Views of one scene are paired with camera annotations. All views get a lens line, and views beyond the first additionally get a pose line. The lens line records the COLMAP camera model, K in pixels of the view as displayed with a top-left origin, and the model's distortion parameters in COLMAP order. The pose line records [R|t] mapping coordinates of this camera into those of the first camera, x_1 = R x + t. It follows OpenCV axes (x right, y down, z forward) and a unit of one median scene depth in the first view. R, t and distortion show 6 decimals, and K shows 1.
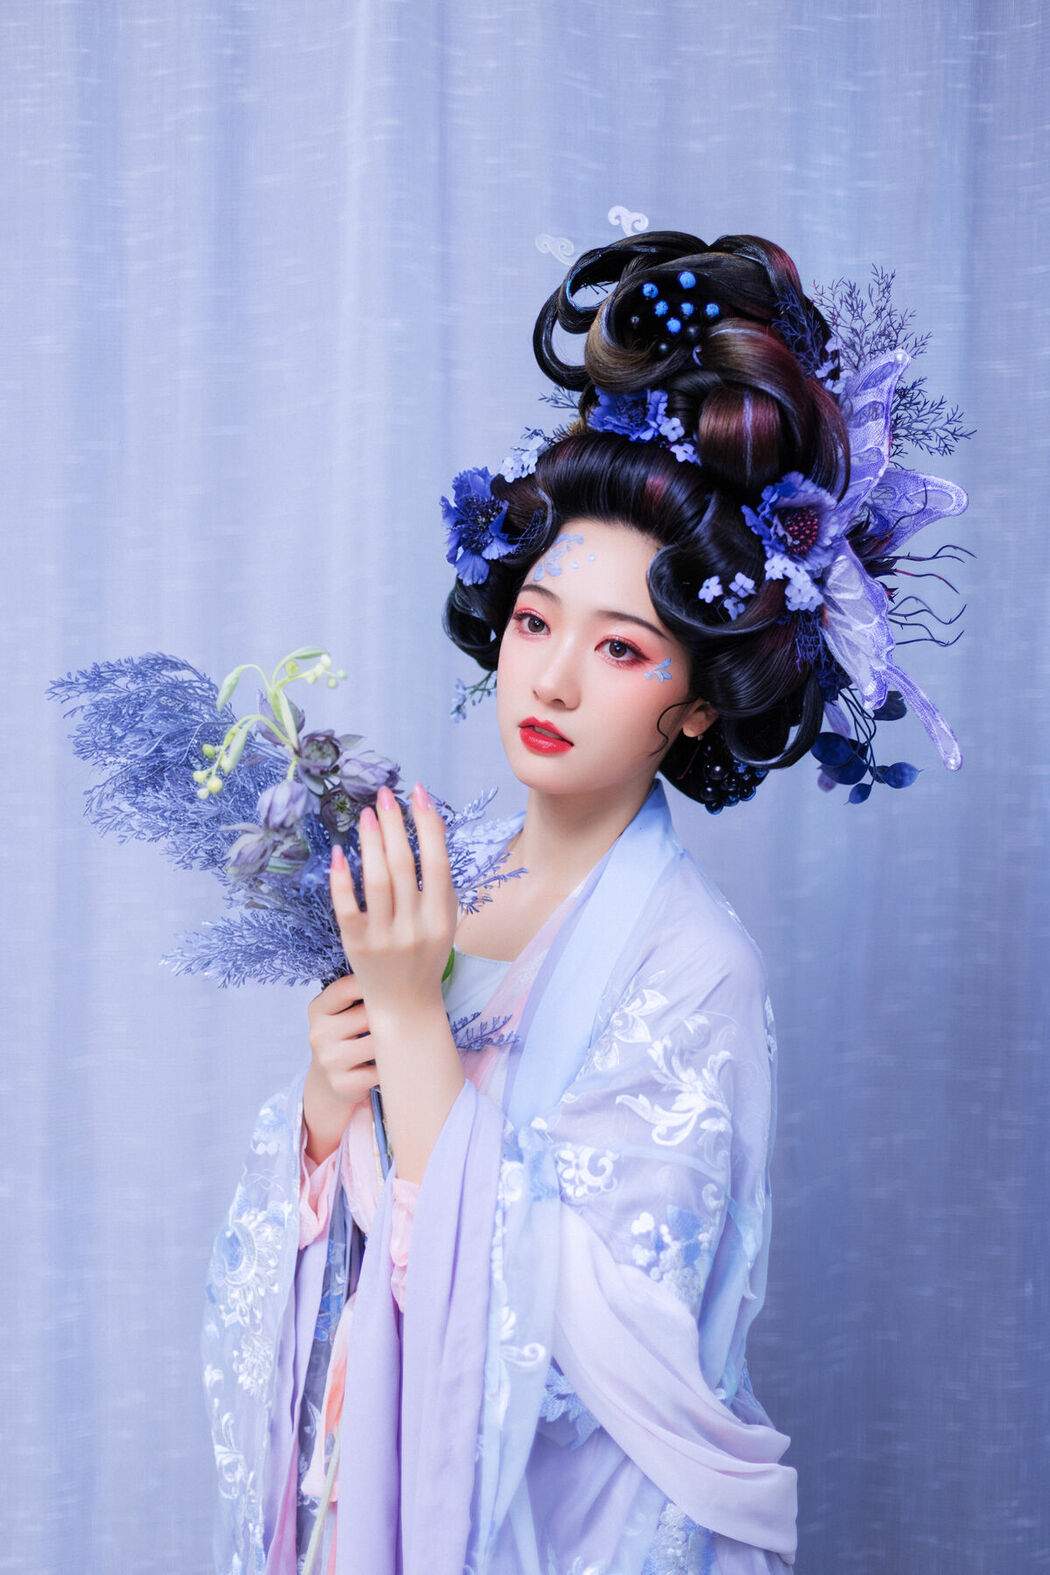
lens RADIAL K [[2406.4, 0, 525.0], [0, 2406.4, 787.5], [0, 0, 1]] dist [0.014280, 0.027121]
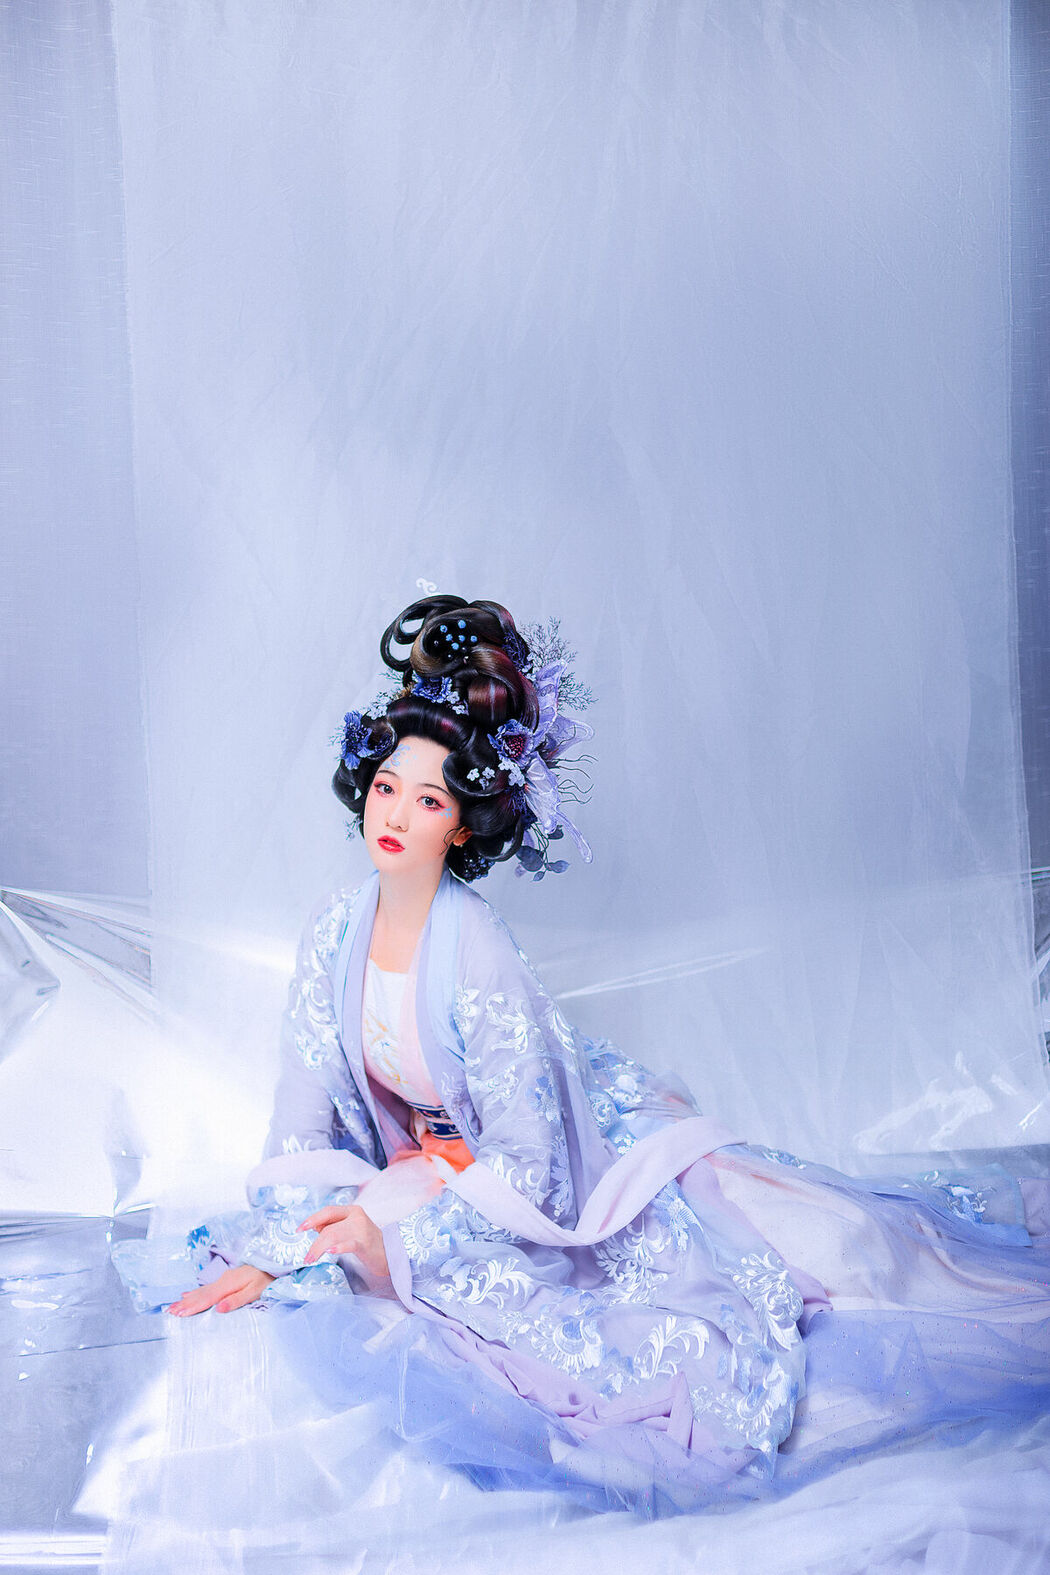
lens RADIAL K [[2273.8, 0, 525.0], [0, 2273.8, 787.5], [0, 0, 1]] dist [0.018067, 0.001305]
pose [[0.987016, 0.018639, 0.159535, -0.186178], [-0.008565, 0.997939, -0.063599, 0.051874], [-0.160392, 0.061407, 0.985141, -0.913687]]
